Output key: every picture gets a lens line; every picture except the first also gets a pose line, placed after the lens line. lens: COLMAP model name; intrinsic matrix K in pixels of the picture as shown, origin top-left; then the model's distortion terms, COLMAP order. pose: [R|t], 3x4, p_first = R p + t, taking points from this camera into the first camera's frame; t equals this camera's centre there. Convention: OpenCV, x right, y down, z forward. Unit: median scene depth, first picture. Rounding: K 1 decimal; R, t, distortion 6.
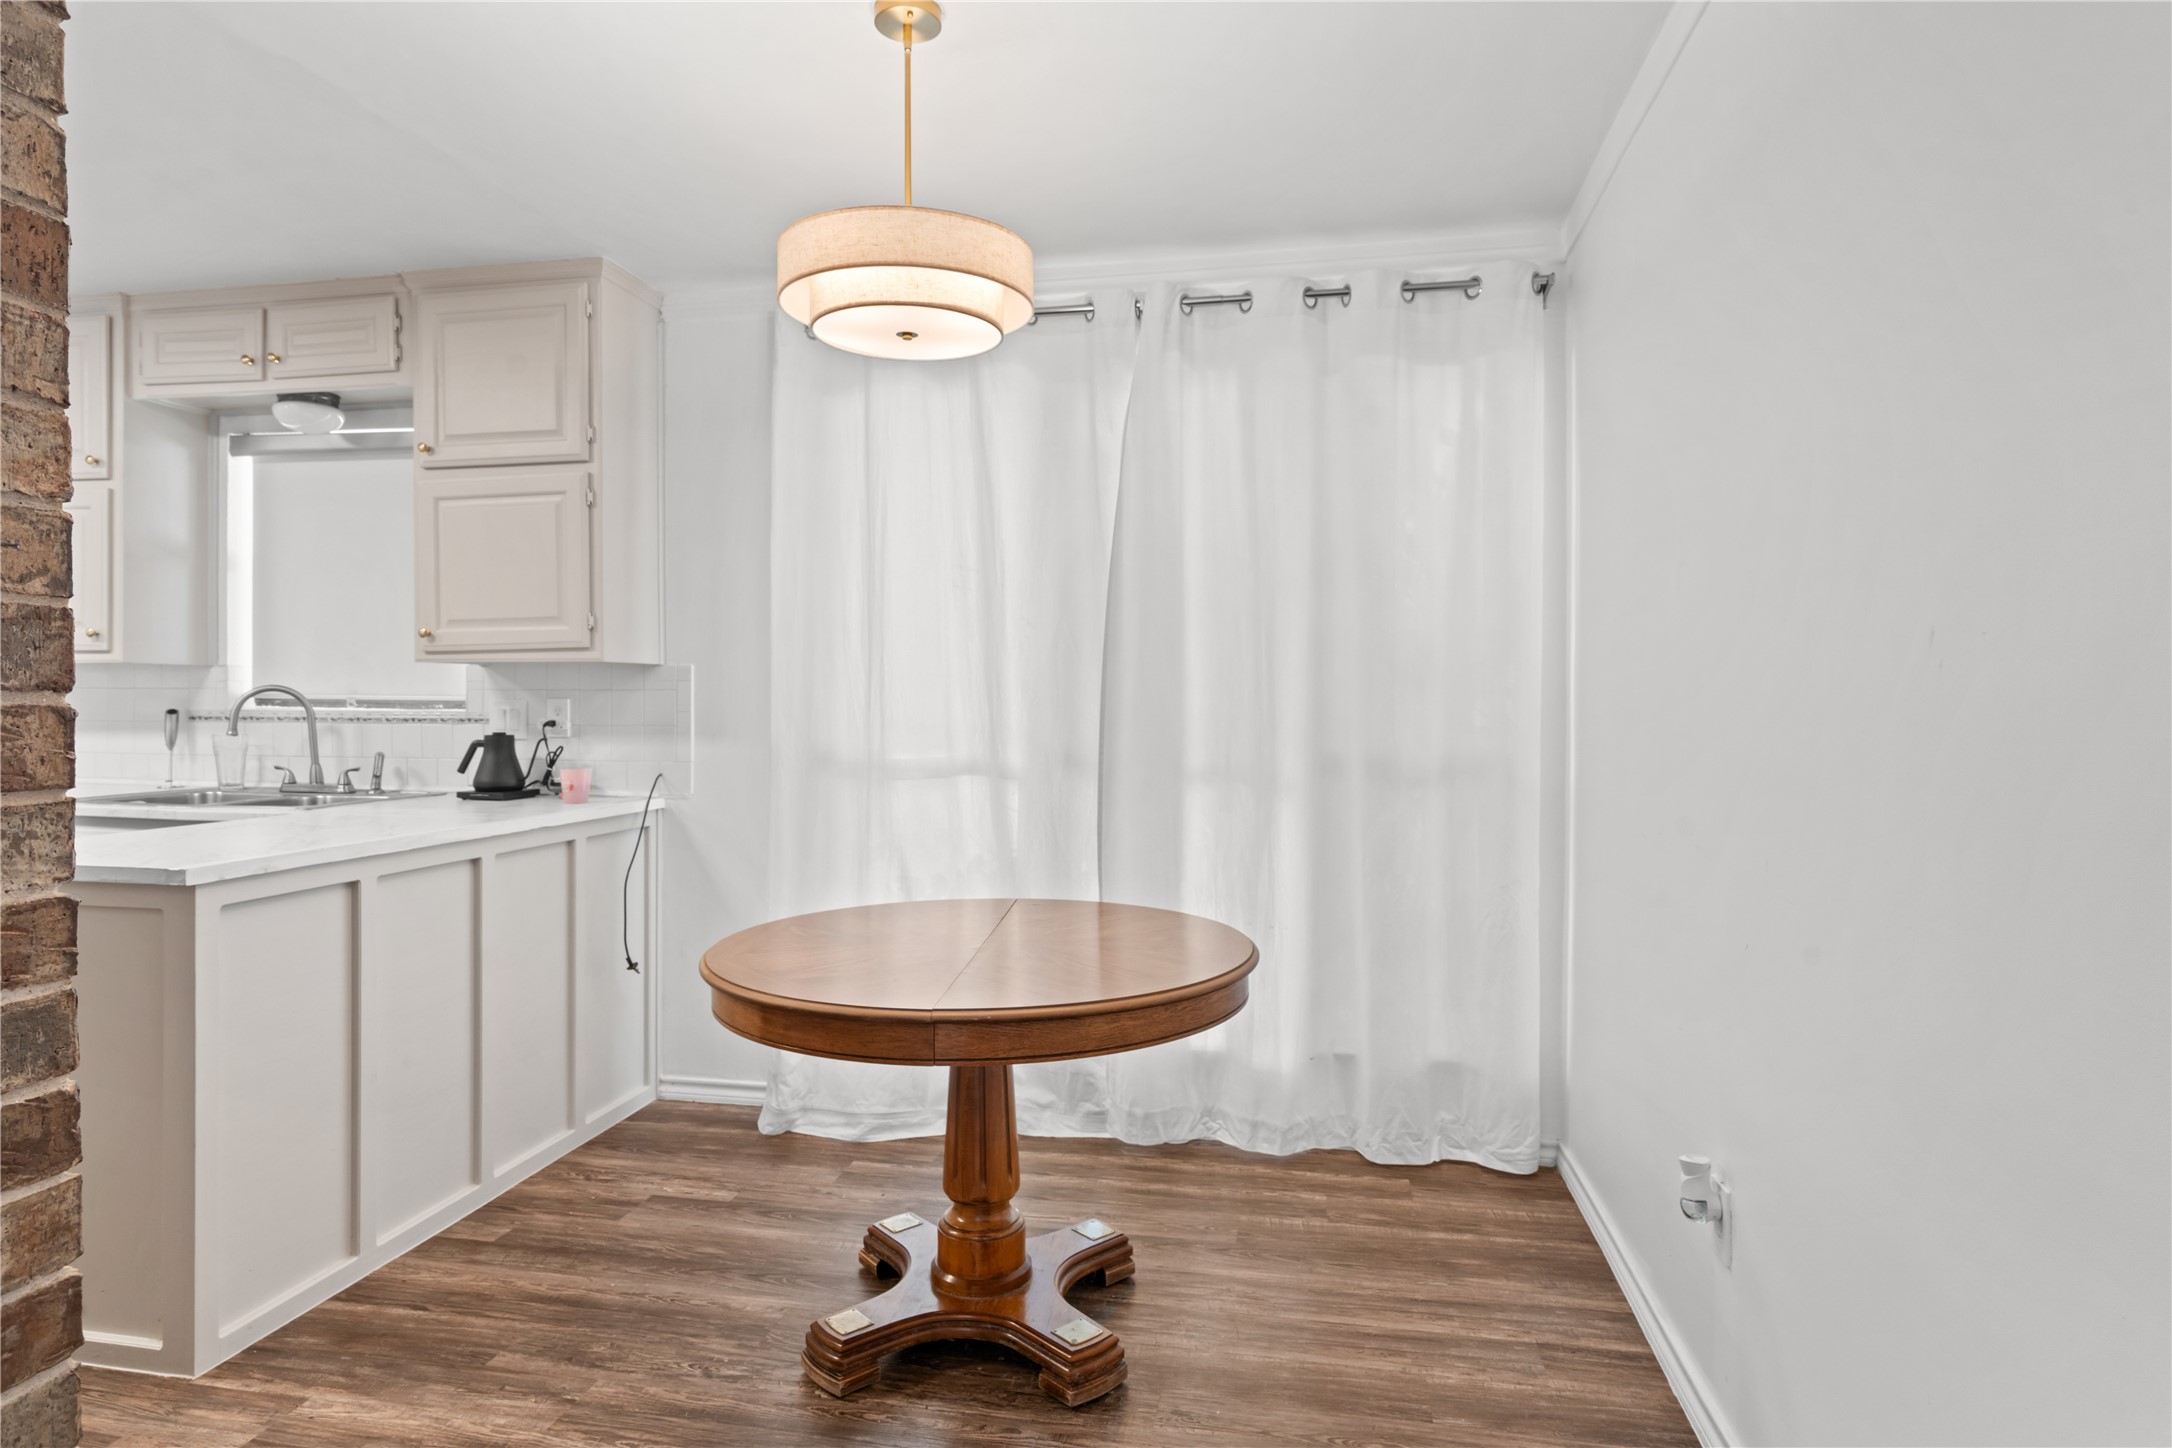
lens RADIAL K [[1223.0, 0, 1087.1], [0, 1223.0, 701.6], [0, 0, 1]] dist [-0.001199, -0.000297]
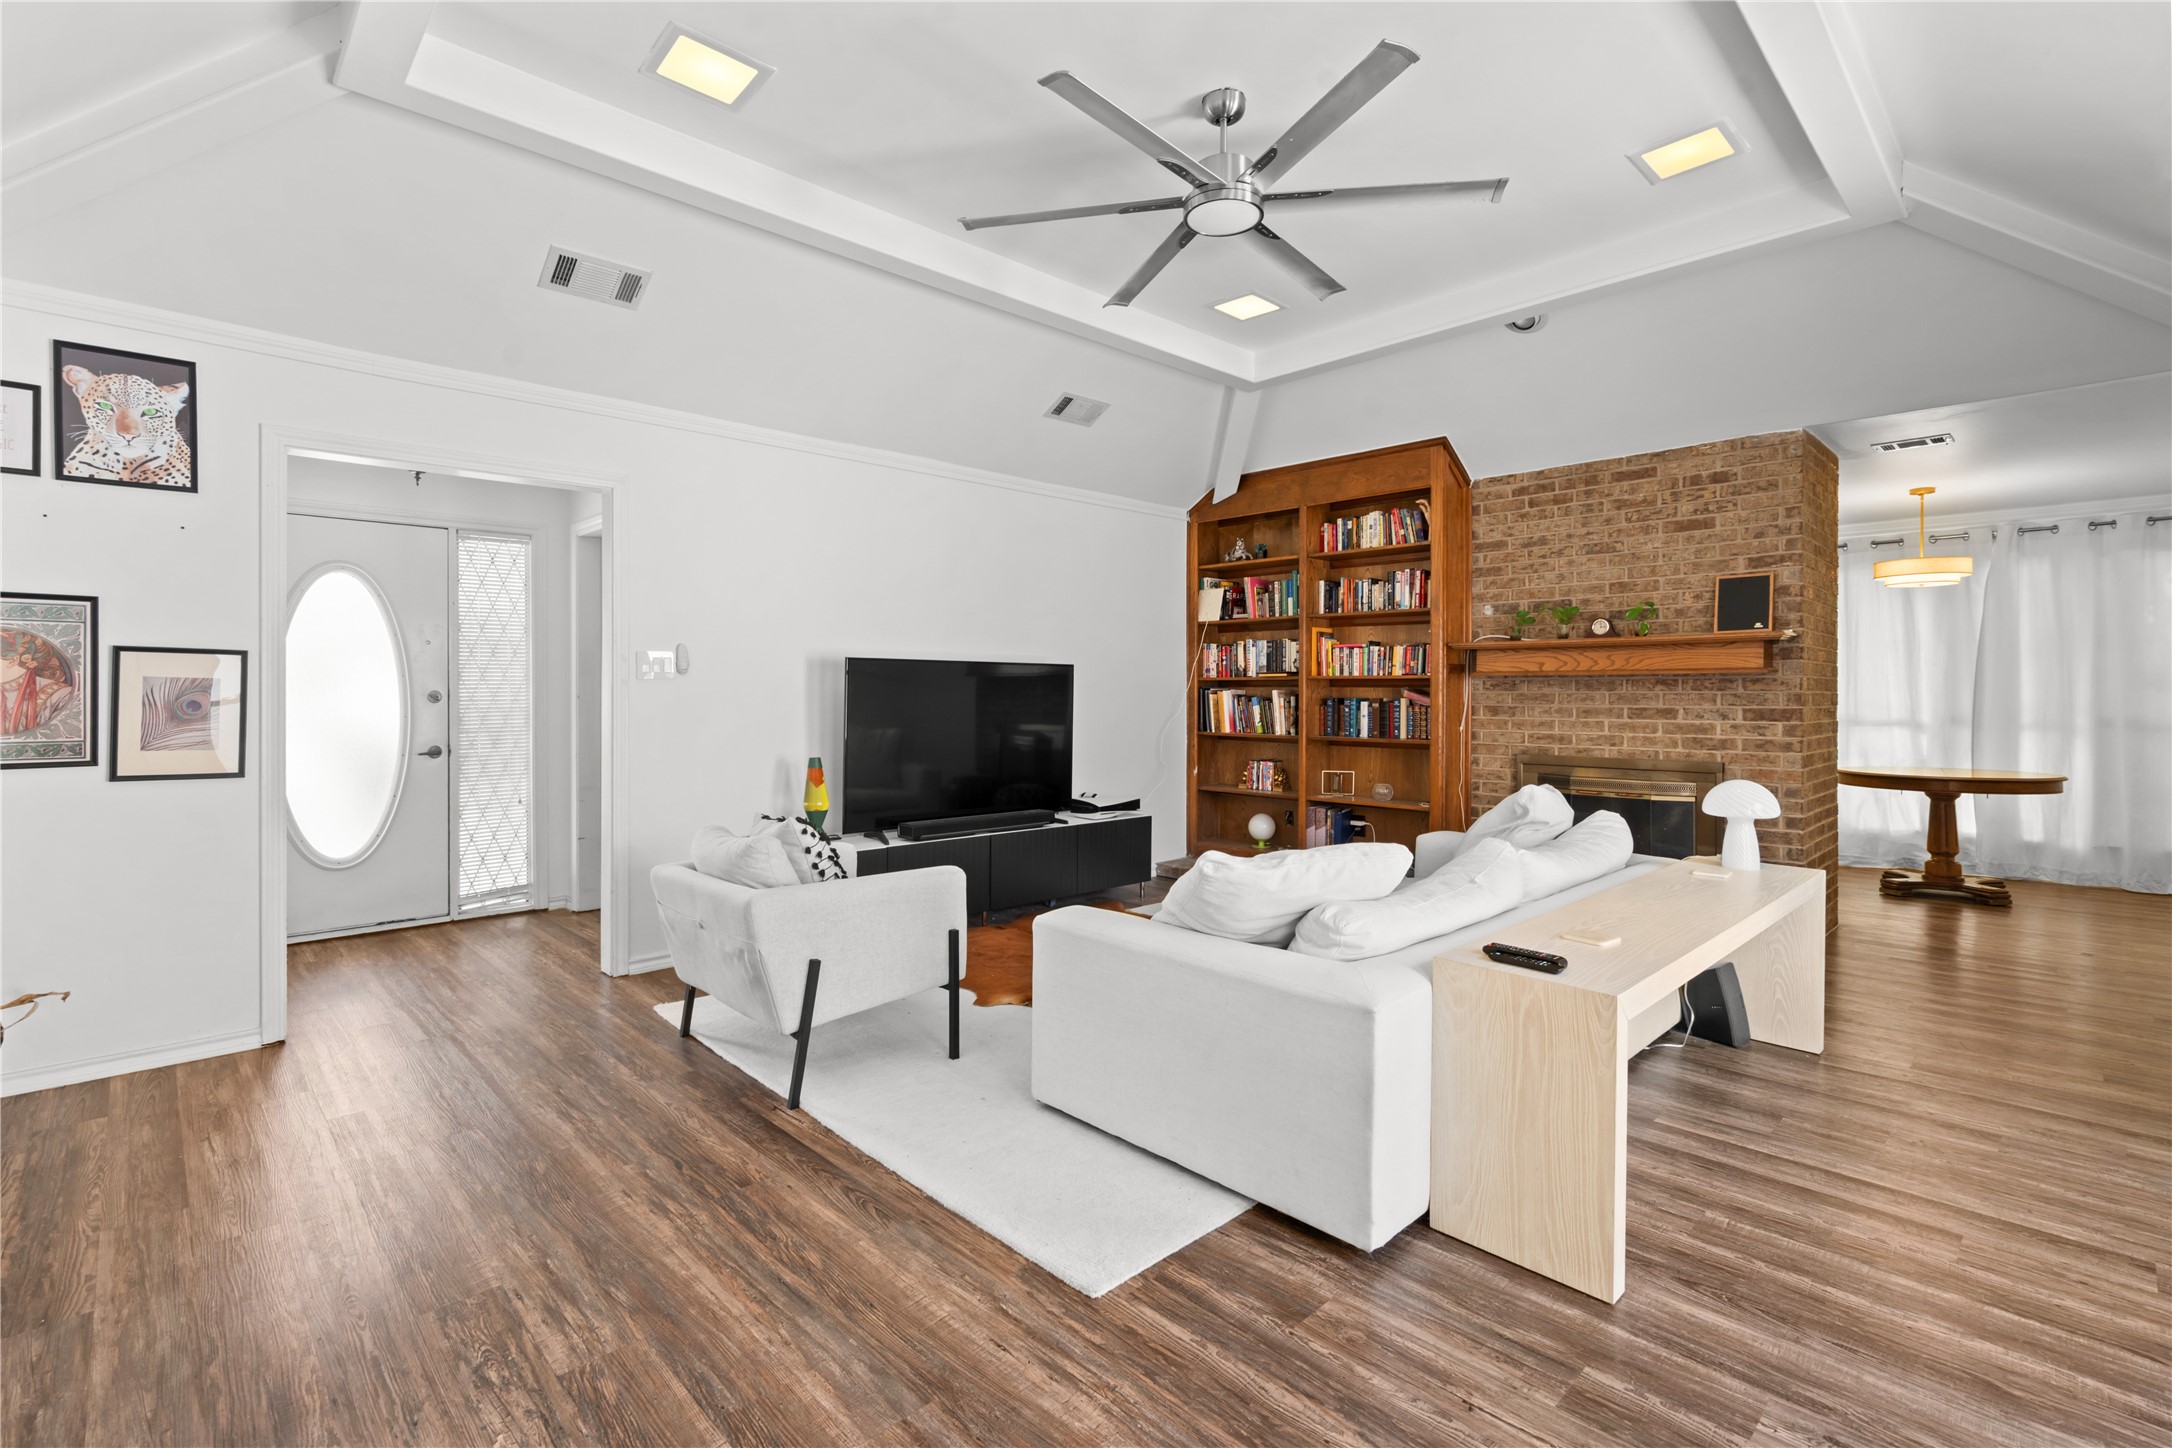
lens RADIAL K [[988.7, 0, 1074.3], [0, 988.7, 691.0], [0, 0, 1]] dist [-0.002627, 0.000770]
pose [[0.810670, -0.000504, -0.585503, -0.307398], [-0.004999, 0.999957, -0.007783, 0.016534], [0.585482, 0.009236, 0.810633, -1.756205]]
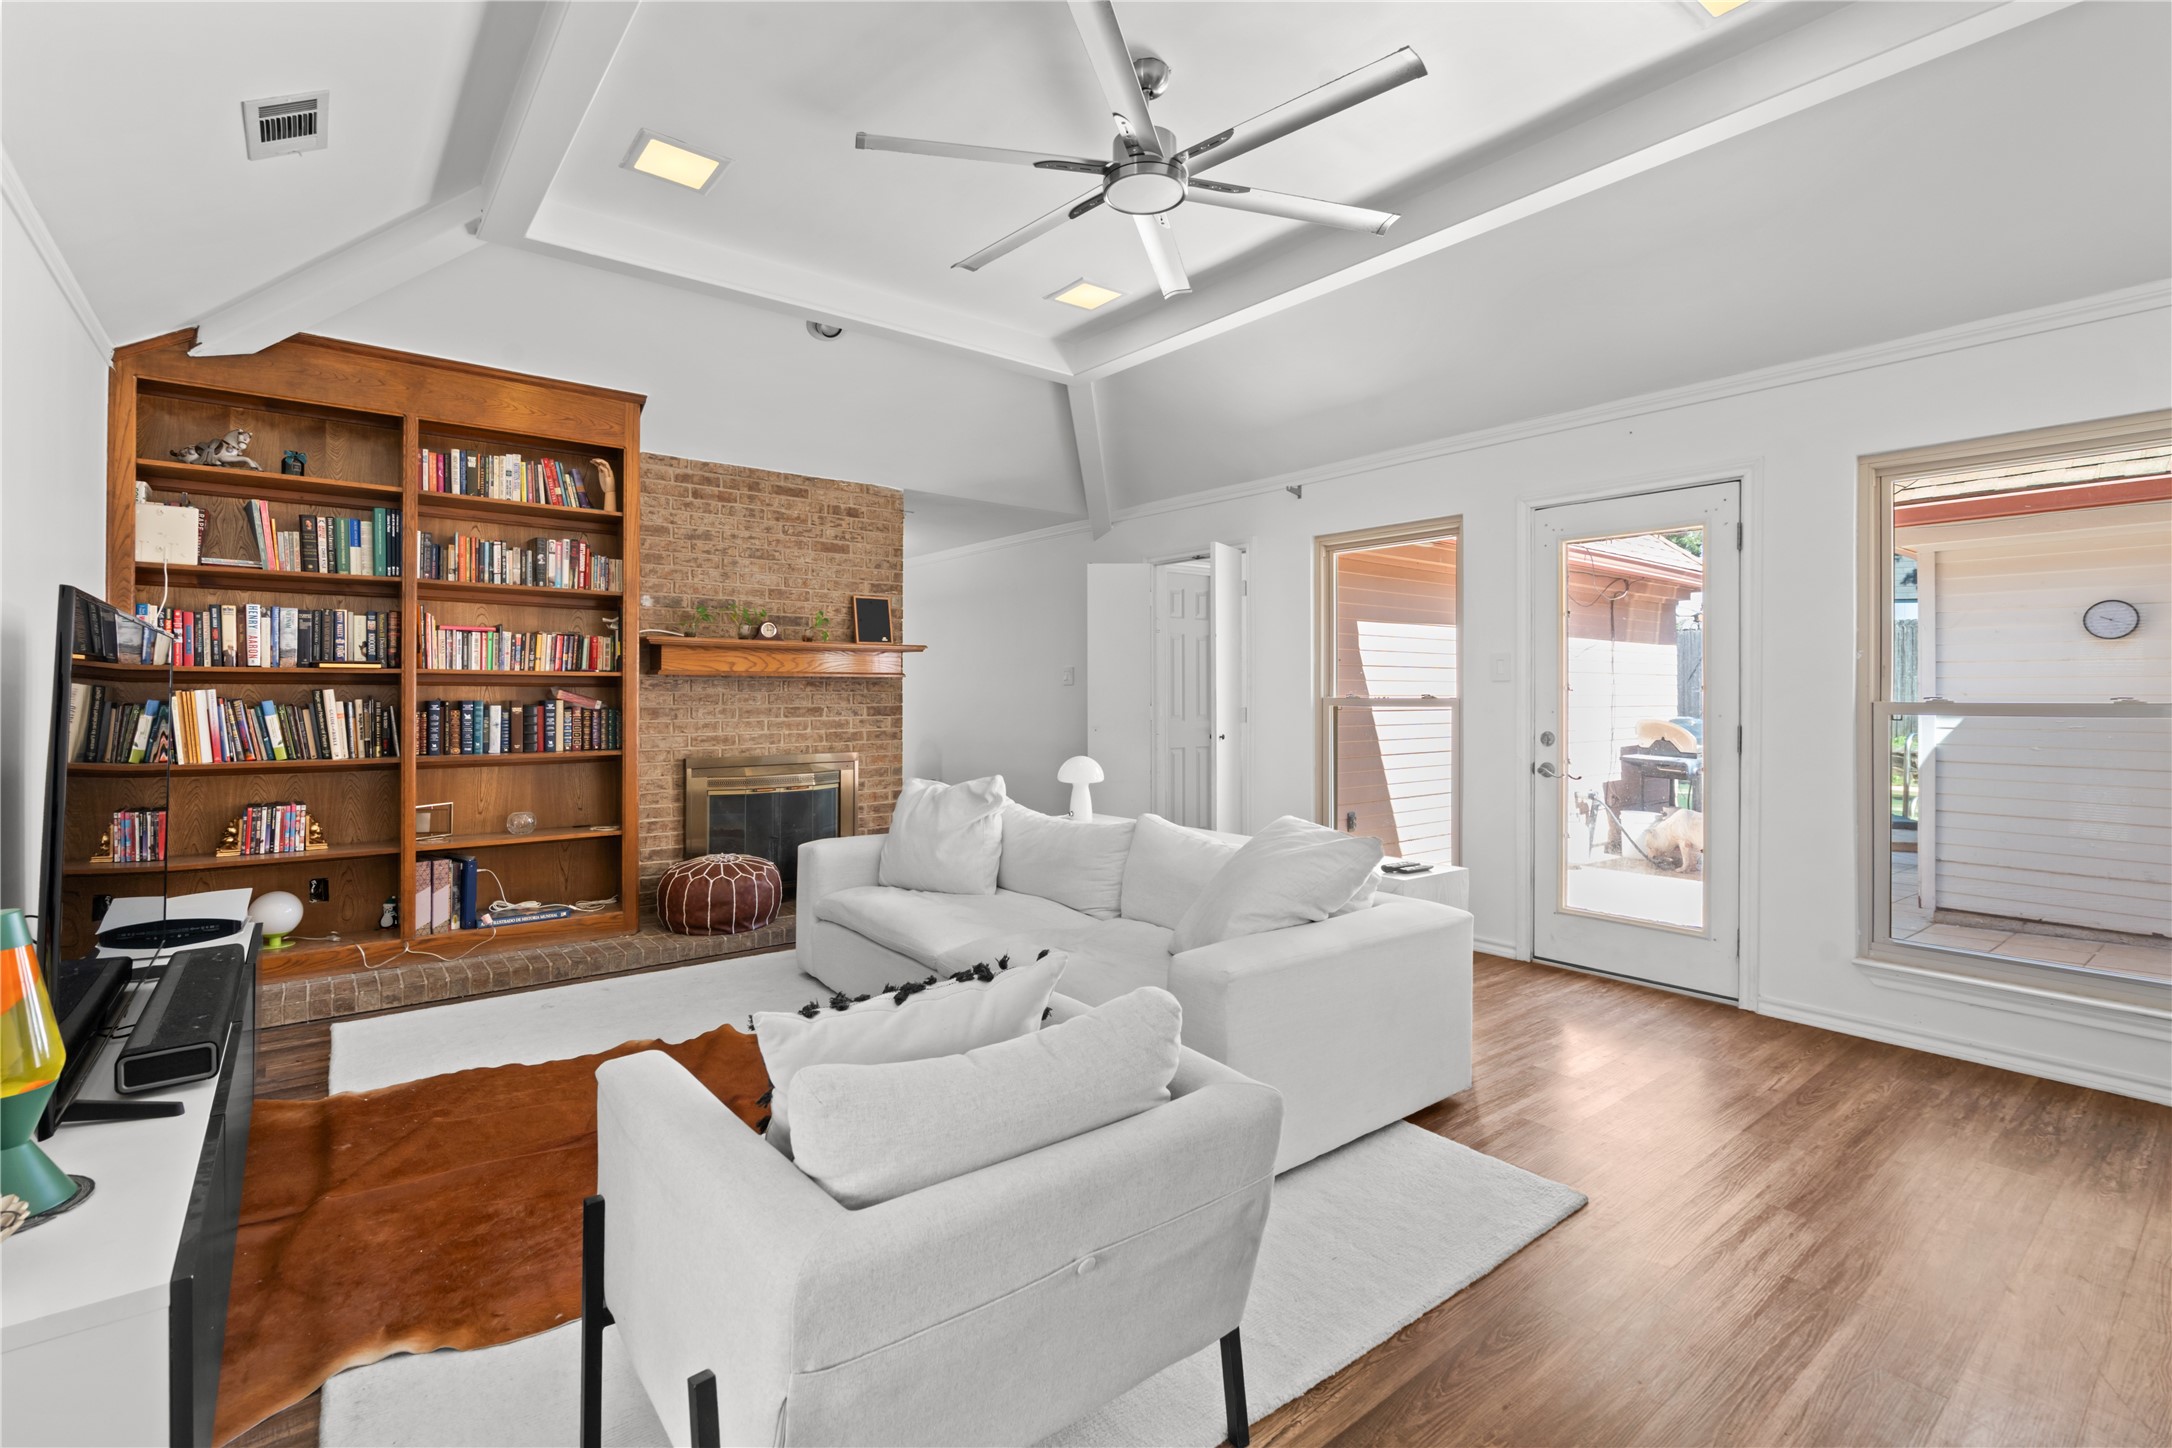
lens RADIAL K [[988.7, 0, 1074.3], [0, 988.7, 691.0], [0, 0, 1]] dist [-0.002627, 0.000770]
pose [[0.658294, 0.001585, 0.752759, -1.480188], [0.004302, 0.999974, -0.005868, 0.010622], [-0.752749, 0.007101, 0.658270, -1.443808]]
